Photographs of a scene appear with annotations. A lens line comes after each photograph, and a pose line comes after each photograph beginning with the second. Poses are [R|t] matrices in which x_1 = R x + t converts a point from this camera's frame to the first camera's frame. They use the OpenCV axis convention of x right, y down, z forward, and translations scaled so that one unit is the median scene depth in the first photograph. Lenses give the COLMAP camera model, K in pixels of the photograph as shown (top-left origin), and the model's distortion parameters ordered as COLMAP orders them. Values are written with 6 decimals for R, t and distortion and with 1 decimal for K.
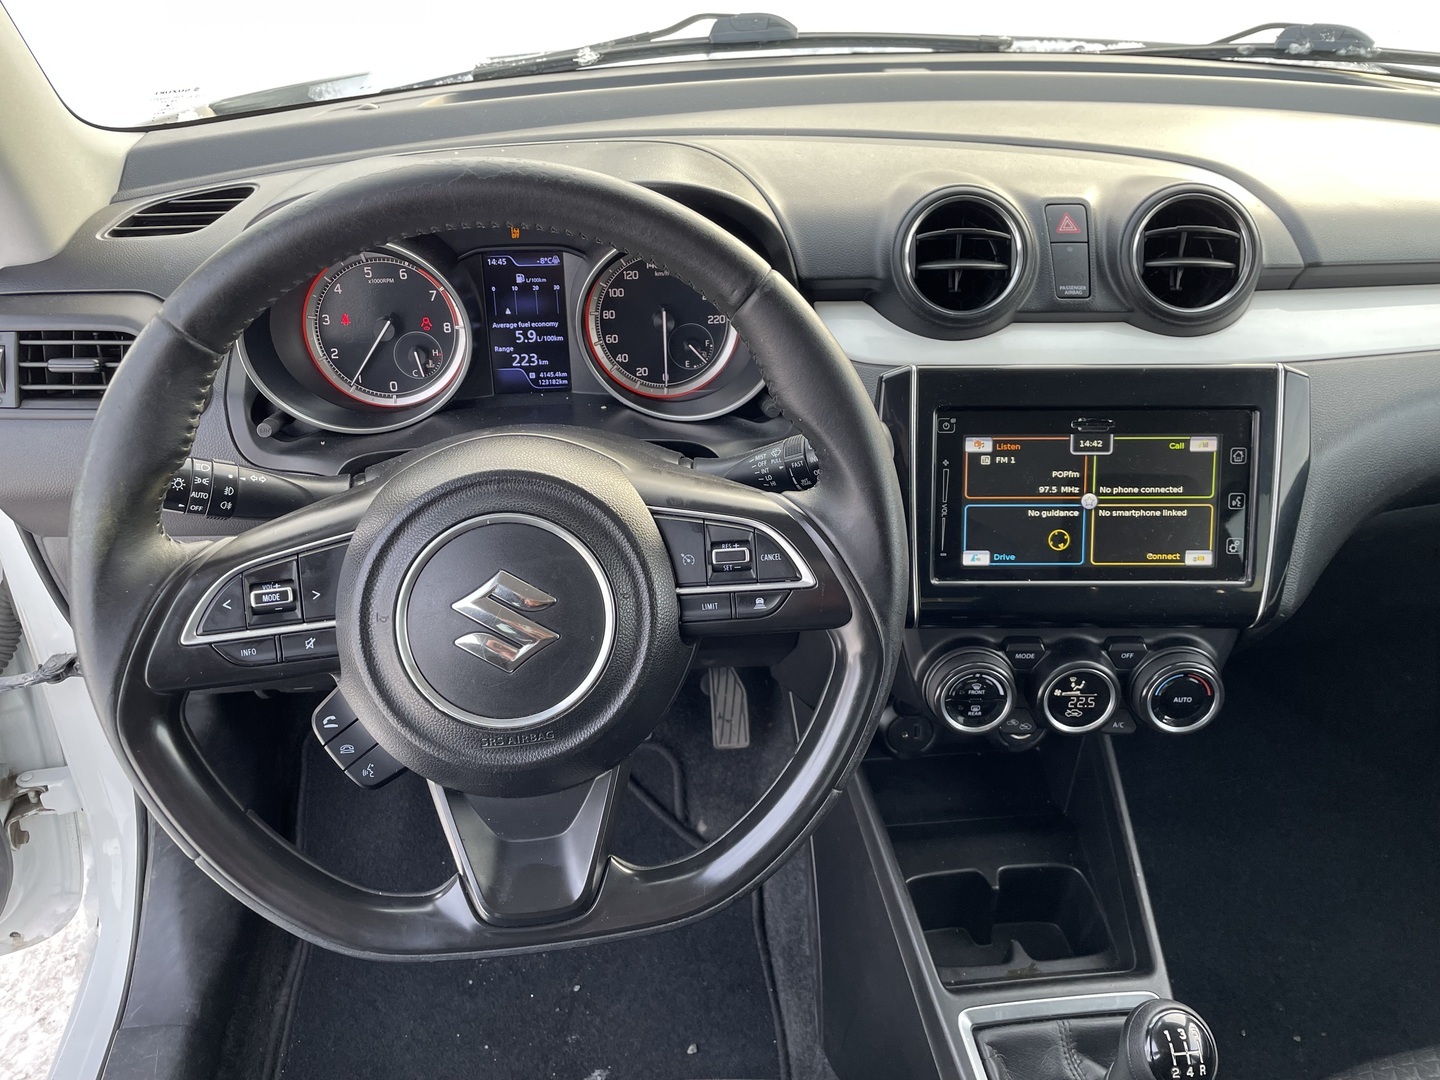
lens RADIAL K [[1091.4, 0, 717.1], [0, 1091.4, 528.1], [0, 0, 1]] dist [0.069217, -0.098895]
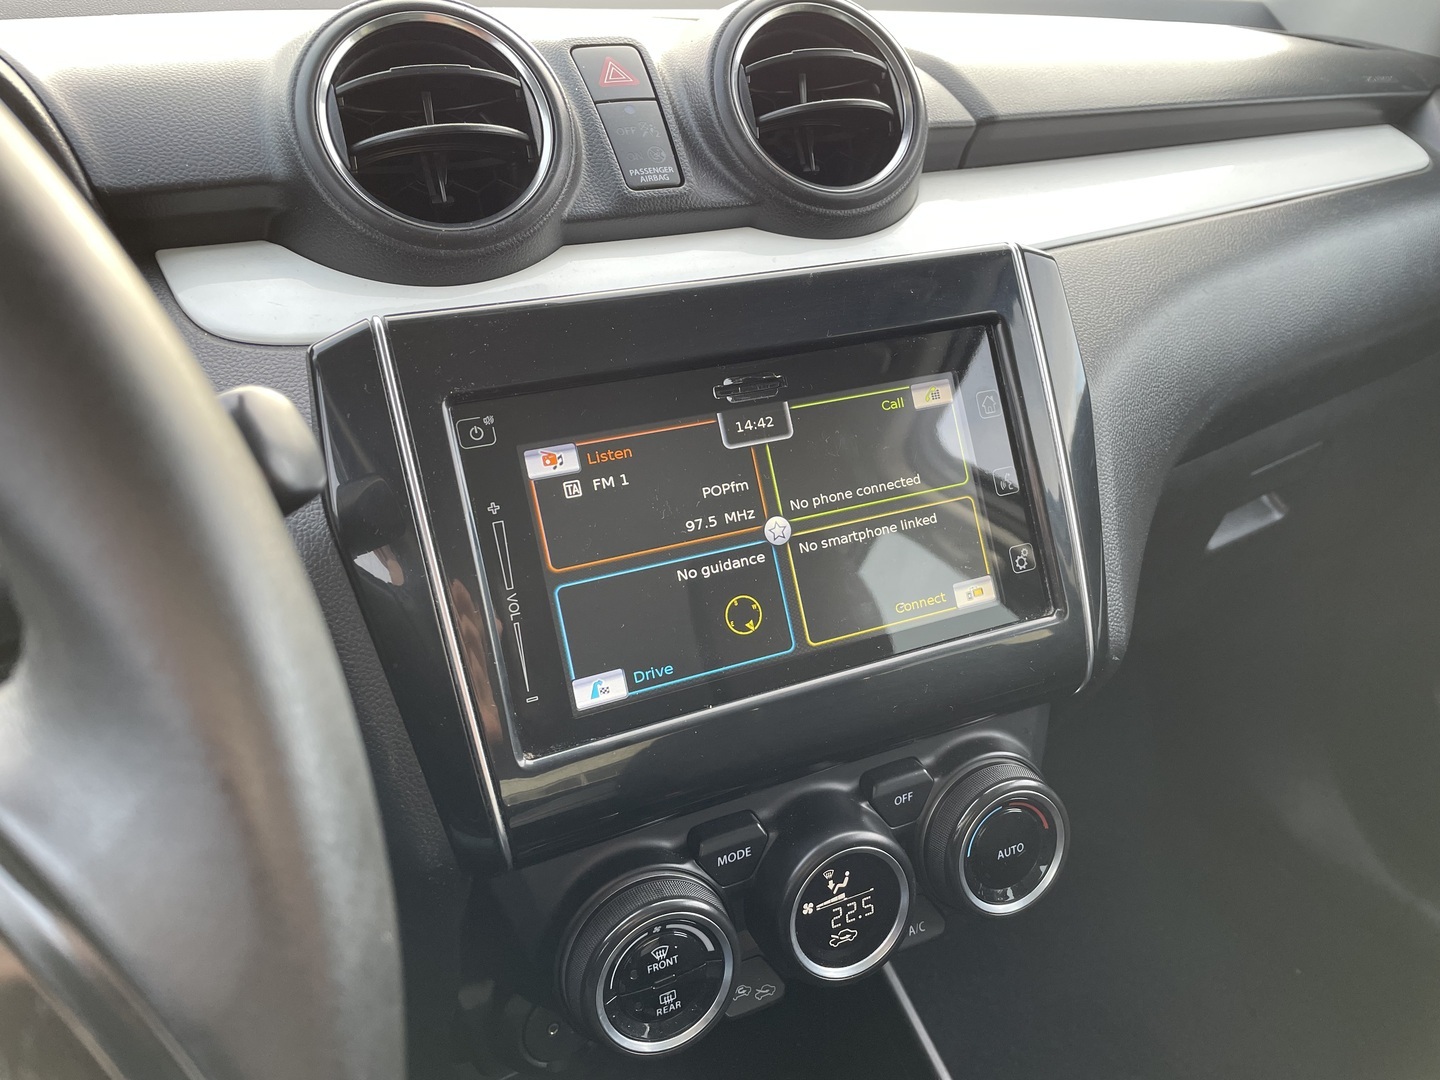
lens RADIAL K [[1091.4, 0, 716.4], [0, 1091.4, 513.7], [0, 0, 1]] dist [0.069217, -0.098895]
pose [[0.914398, -0.188117, 0.358451, 0.120634], [0.239514, 0.965262, -0.104418, 0.014767], [-0.326356, 0.181334, 0.927690, 0.502155]]
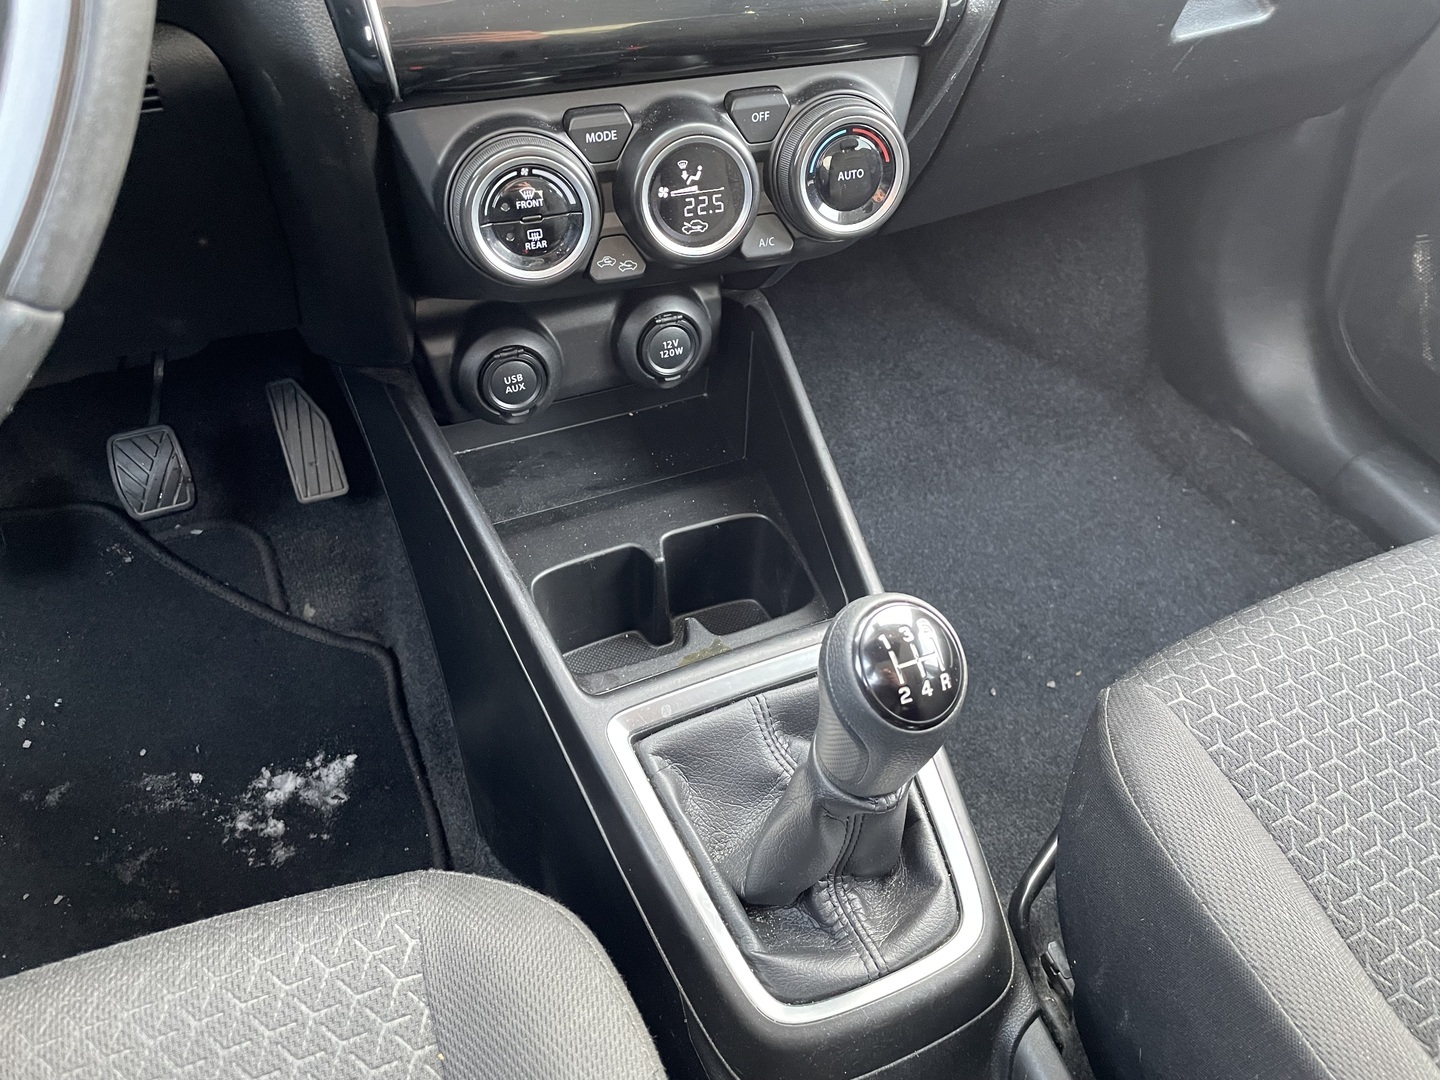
lens RADIAL K [[1091.4, 0, 723.0], [0, 1091.4, 533.1], [0, 0, 1]] dist [0.069217, -0.098895]
pose [[0.954646, -0.198304, 0.222096, 0.166966], [0.161854, 0.971723, 0.171926, 0.234565], [-0.249910, -0.128181, 0.959747, 0.376163]]
